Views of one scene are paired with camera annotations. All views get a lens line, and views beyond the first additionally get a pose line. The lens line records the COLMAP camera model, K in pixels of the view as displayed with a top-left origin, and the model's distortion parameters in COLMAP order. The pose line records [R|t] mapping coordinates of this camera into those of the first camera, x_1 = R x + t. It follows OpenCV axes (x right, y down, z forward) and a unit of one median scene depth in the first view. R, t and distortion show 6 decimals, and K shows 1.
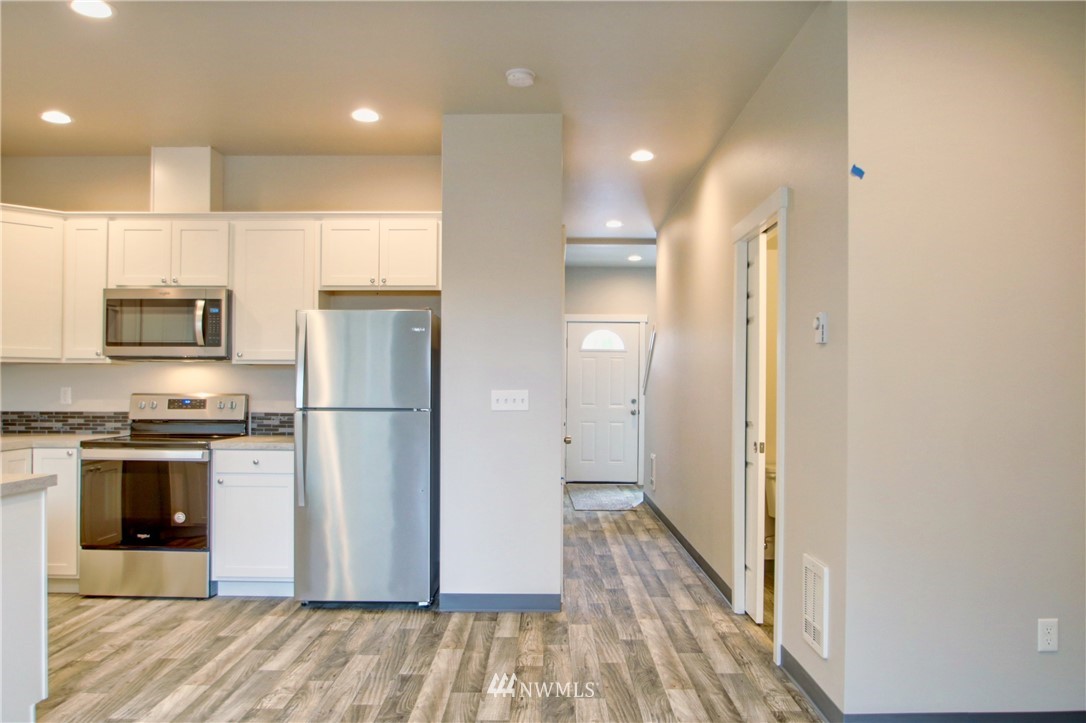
lens RADIAL K [[804.6, 0, 546.7], [0, 804.6, 377.9], [0, 0, 1]] dist [-0.037971, 0.002181]
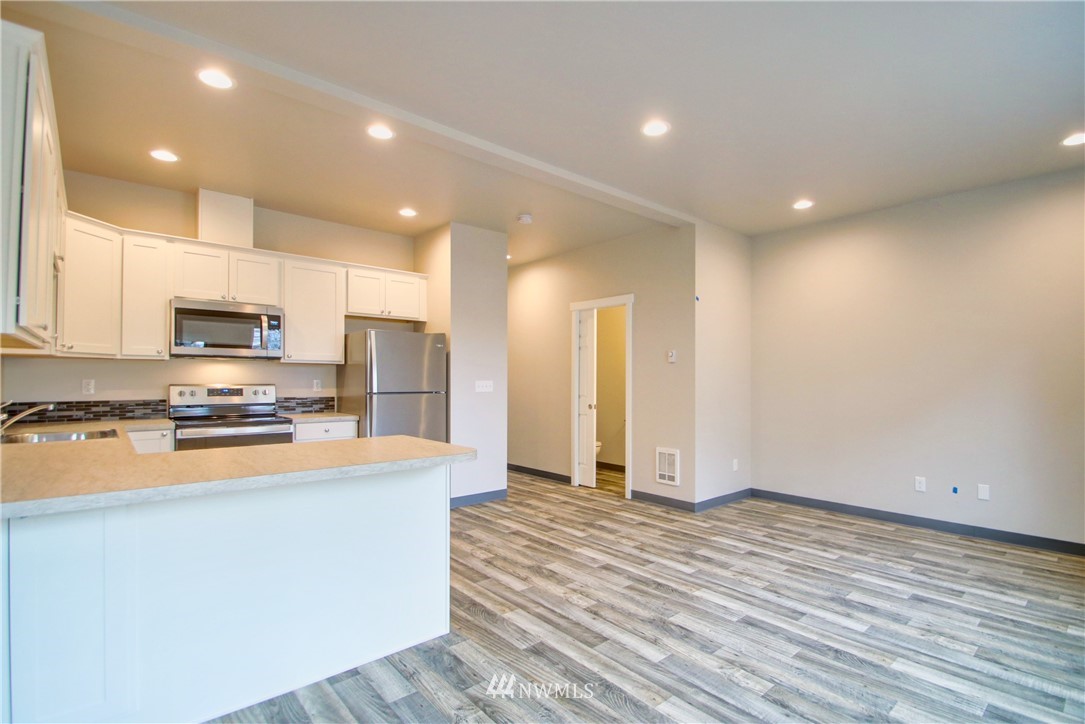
lens RADIAL K [[511.5, 0, 549.5], [0, 511.5, 377.9], [0, 0, 1]] dist [0.021050, -0.021138]
pose [[0.752916, 0.001050, 0.658115, -0.640517], [-0.008377, 0.999933, 0.007989, -0.001957], [-0.658063, -0.011528, 0.752875, 0.022392]]
